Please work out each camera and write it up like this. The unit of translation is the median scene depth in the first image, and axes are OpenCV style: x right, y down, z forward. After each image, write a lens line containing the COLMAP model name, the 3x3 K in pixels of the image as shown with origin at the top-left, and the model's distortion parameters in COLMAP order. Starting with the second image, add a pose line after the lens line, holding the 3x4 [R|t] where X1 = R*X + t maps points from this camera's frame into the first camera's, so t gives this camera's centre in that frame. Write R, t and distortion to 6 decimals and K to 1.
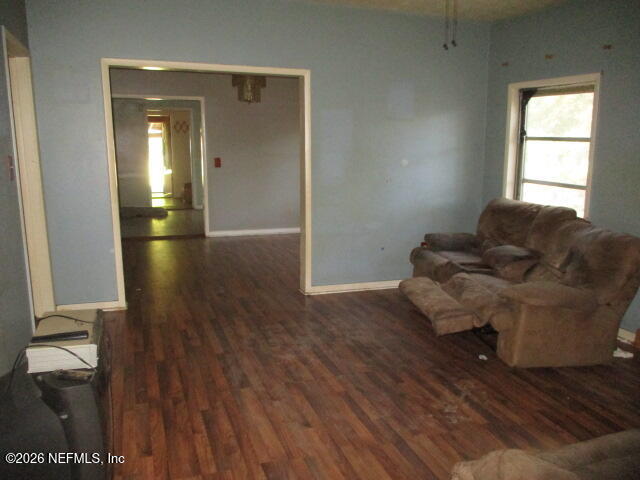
lens RADIAL K [[531.4, 0, 319.6], [0, 531.4, 240.1], [0, 0, 1]] dist [-0.027955, -0.014229]
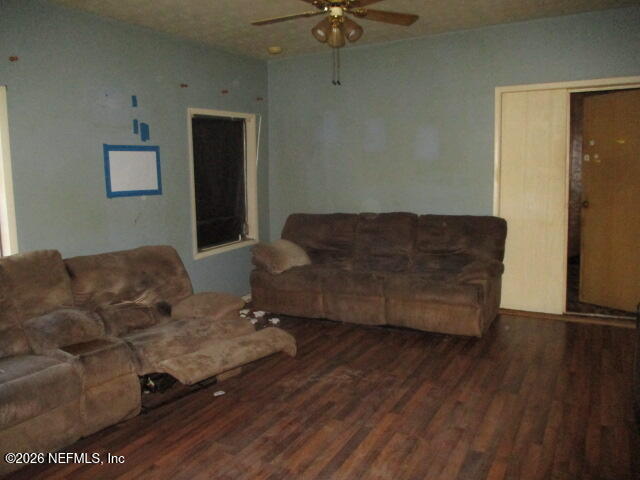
lens RADIAL K [[531.4, 0, 322.1], [0, 531.4, 241.6], [0, 0, 1]] dist [-0.027955, -0.014229]
pose [[-0.673221, -0.101900, 0.732387, -0.540520], [0.153382, 0.949673, 0.273122, -0.297910], [-0.723359, 0.296206, -0.623710, 1.560714]]
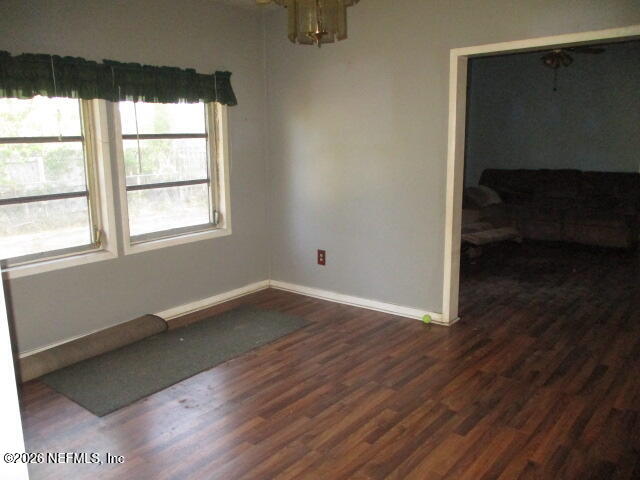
lens RADIAL K [[531.4, 0, 317.9], [0, 531.4, 236.3], [0, 0, 1]] dist [-0.027955, -0.014229]
pose [[-0.508195, -0.164664, 0.845354, -0.968186], [0.169271, 0.943311, 0.285504, -0.481321], [-0.844443, 0.288185, -0.451513, 2.444742]]
